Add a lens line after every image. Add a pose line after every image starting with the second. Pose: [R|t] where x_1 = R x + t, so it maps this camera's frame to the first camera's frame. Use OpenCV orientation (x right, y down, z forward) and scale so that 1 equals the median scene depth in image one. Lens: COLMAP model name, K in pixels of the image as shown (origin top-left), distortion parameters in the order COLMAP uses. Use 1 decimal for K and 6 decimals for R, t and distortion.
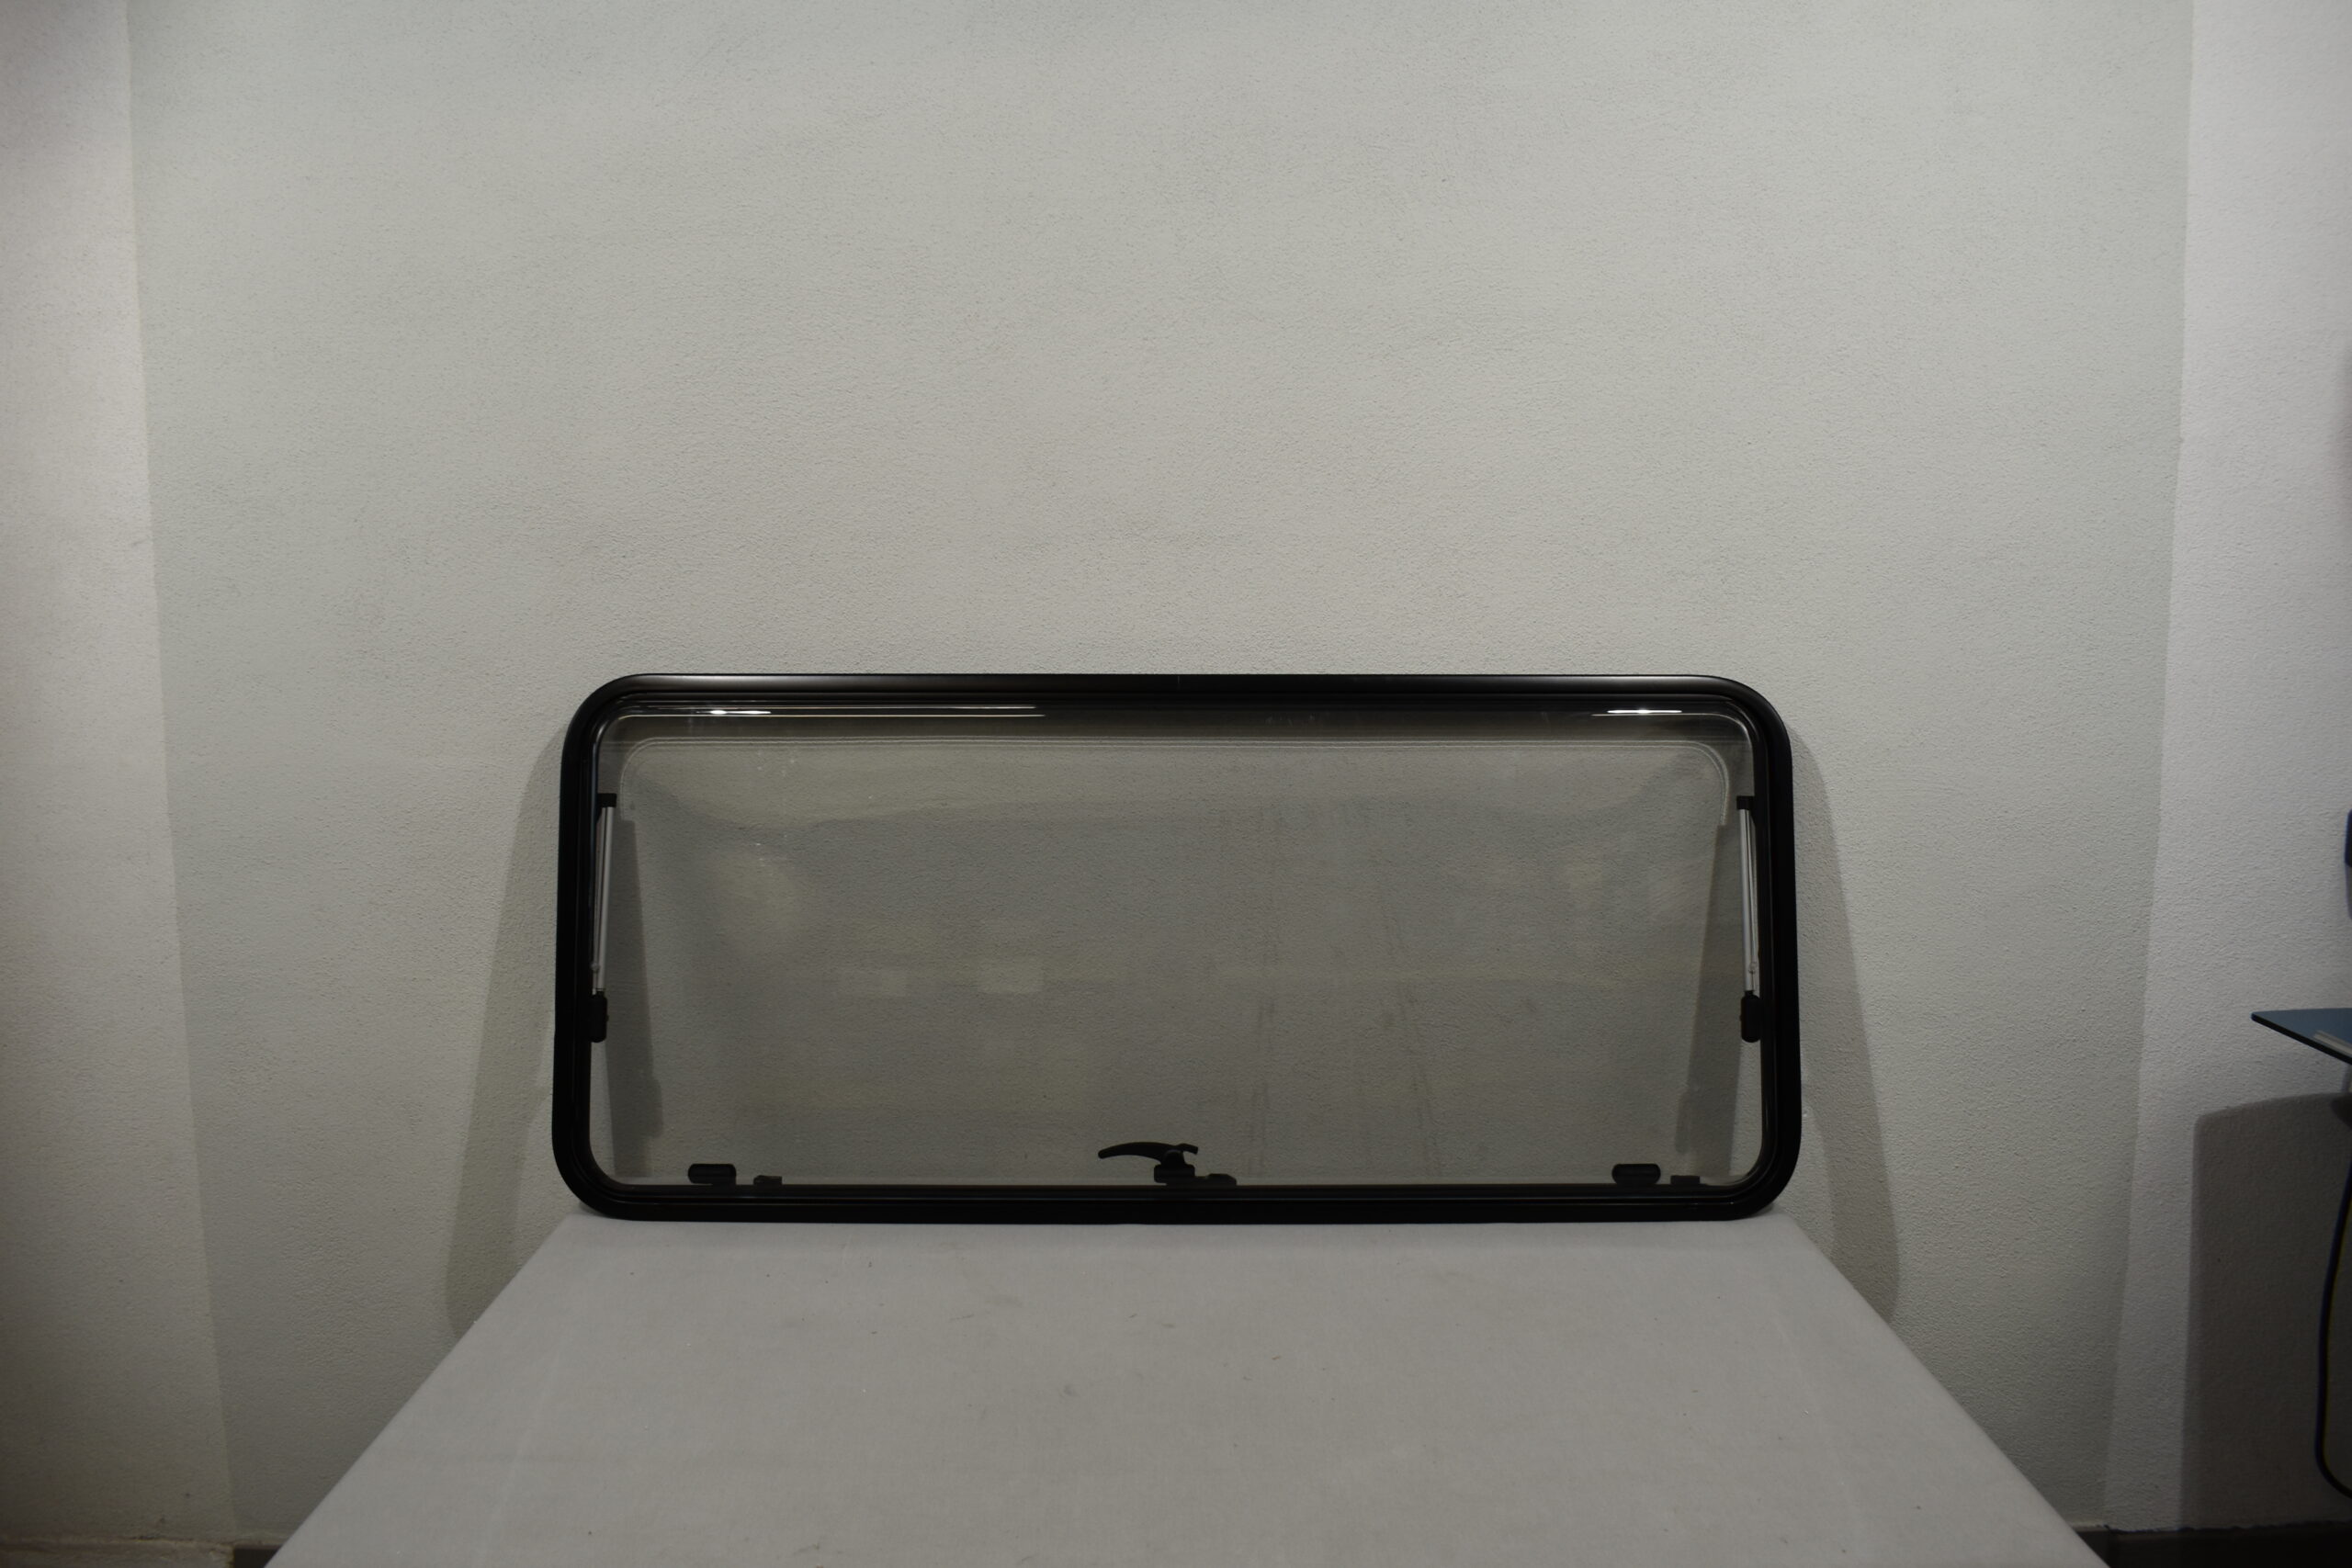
lens RADIAL K [[1932.2, 0, 1174.1], [0, 1932.2, 790.7], [0, 0, 1]] dist [-0.081231, 0.001594]
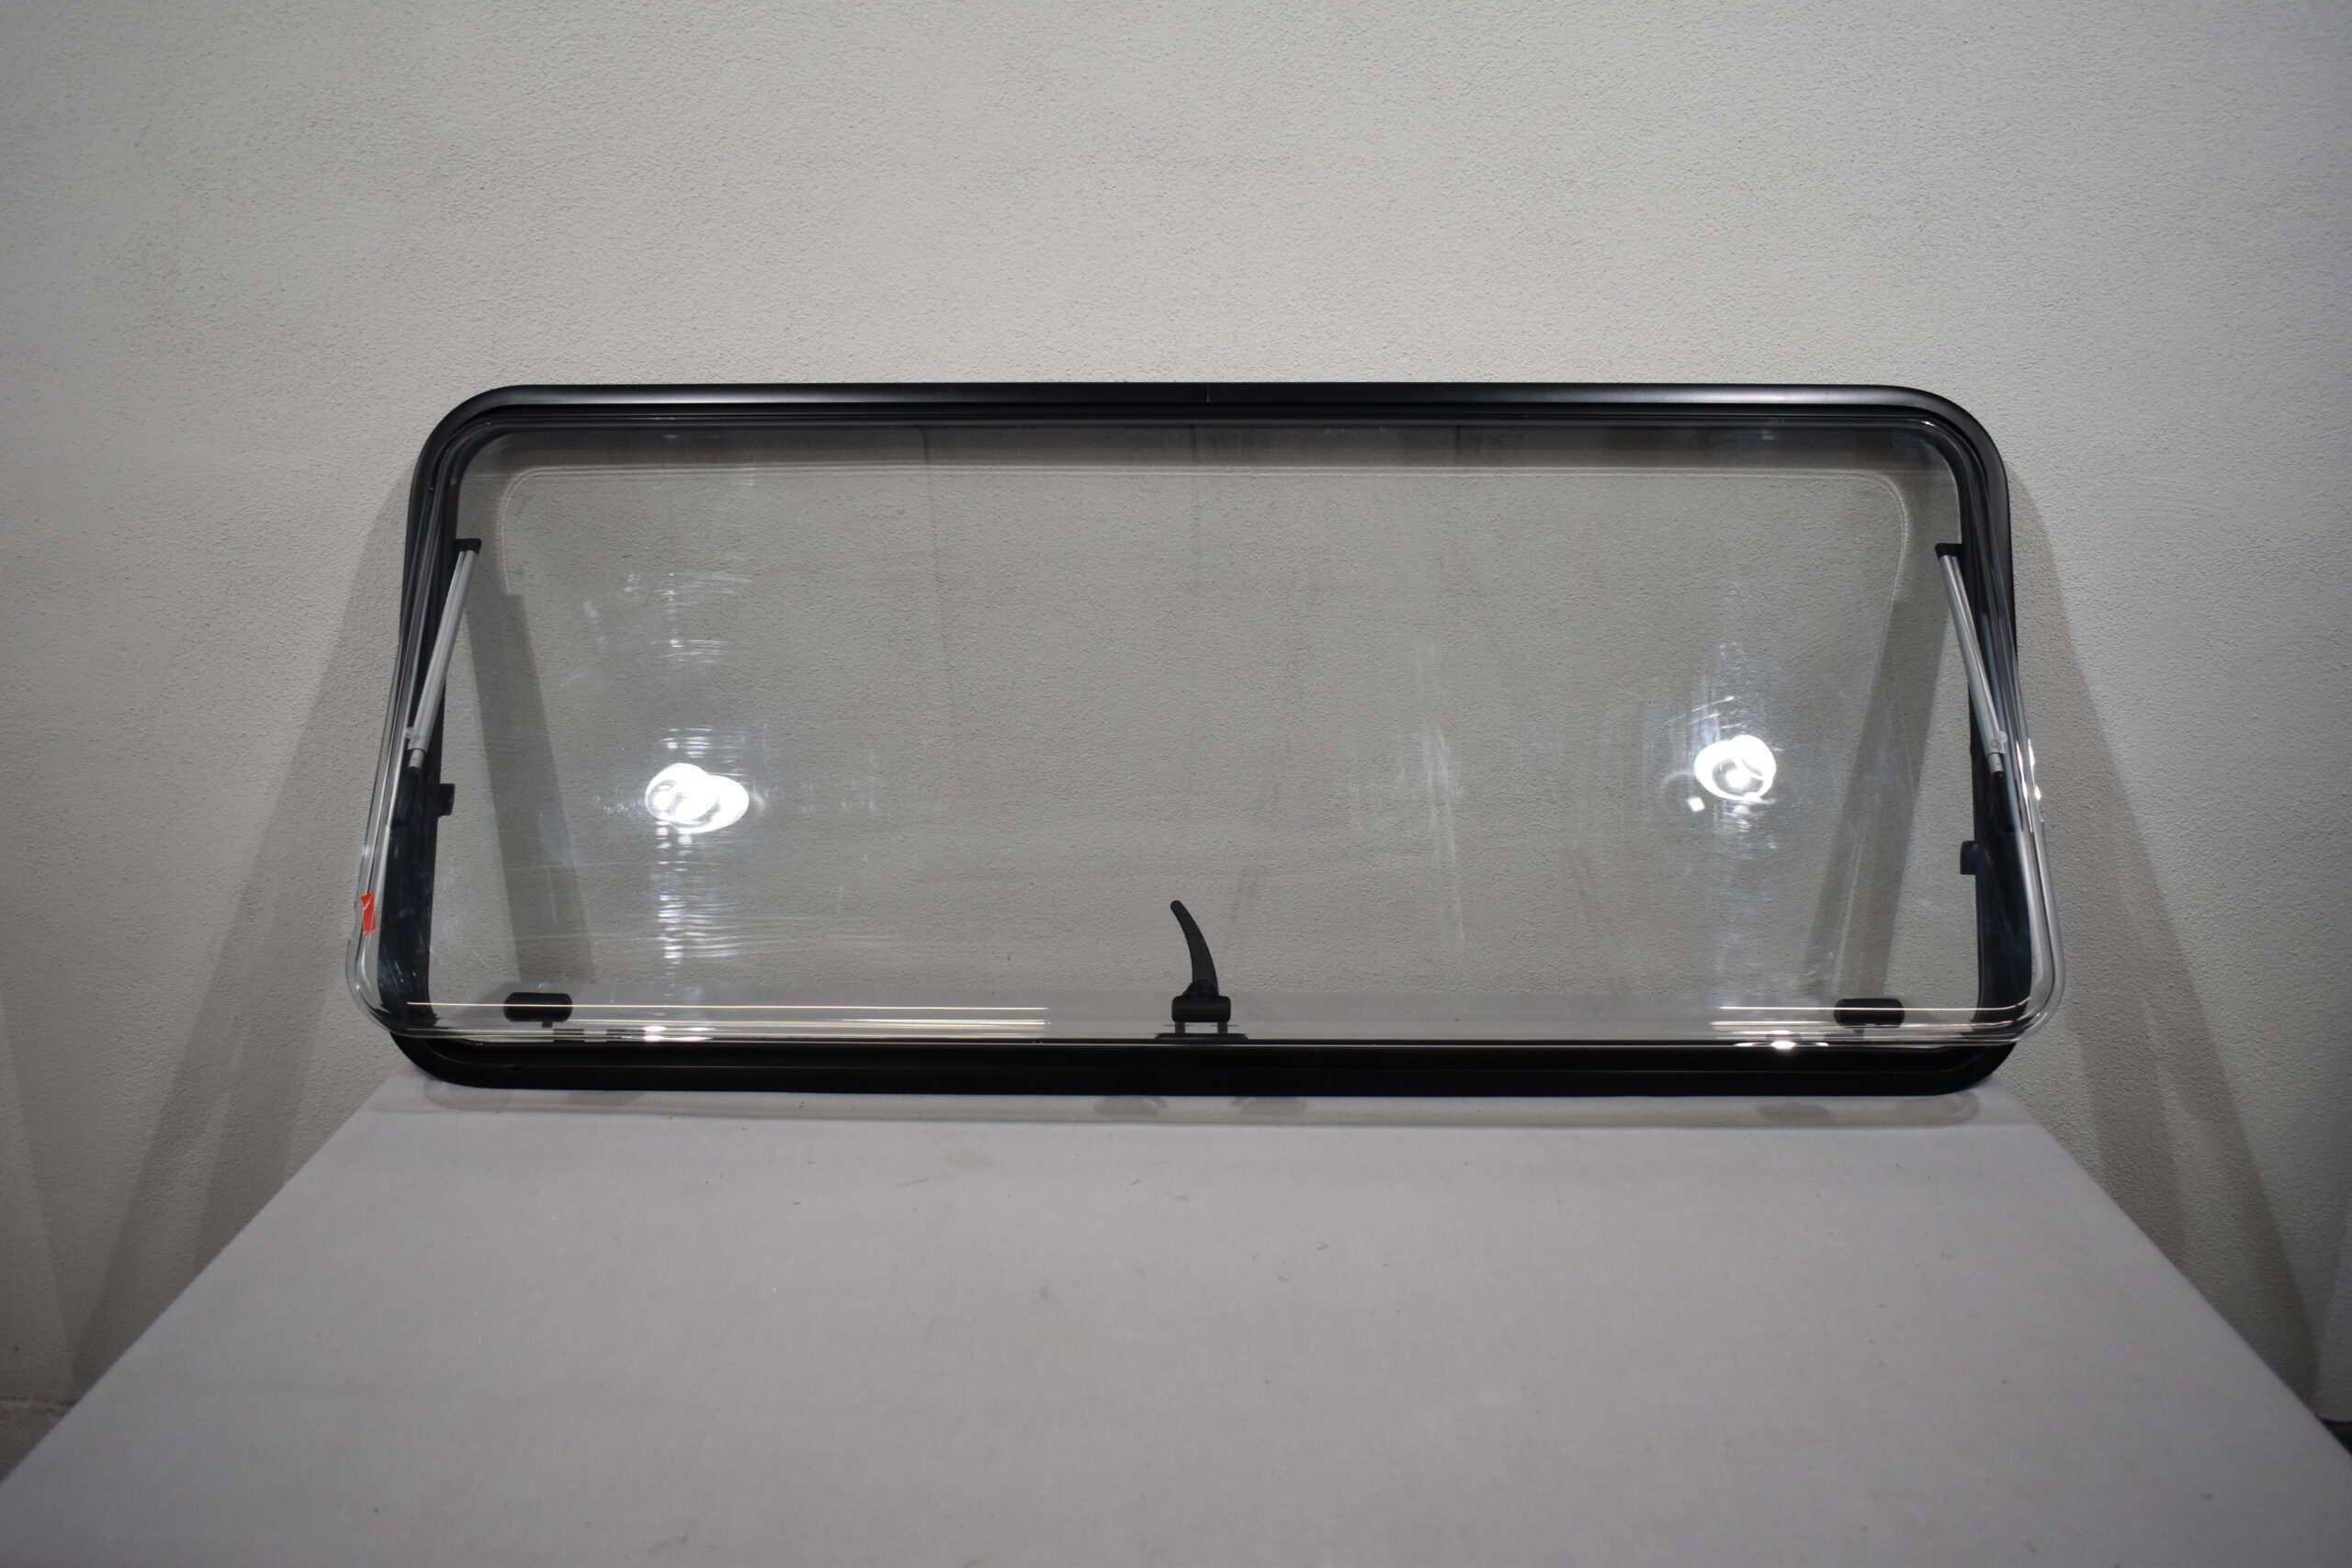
lens RADIAL K [[1979.2, 0, 1181.9], [0, 1979.2, 789.3], [0, 0, 1]] dist [-0.086801, 0.005645]
pose [[0.999875, 0.009053, -0.012970, 0.005228], [-0.007262, 0.991216, 0.132056, 0.011557], [0.014051, -0.131945, 0.991157, 0.203742]]
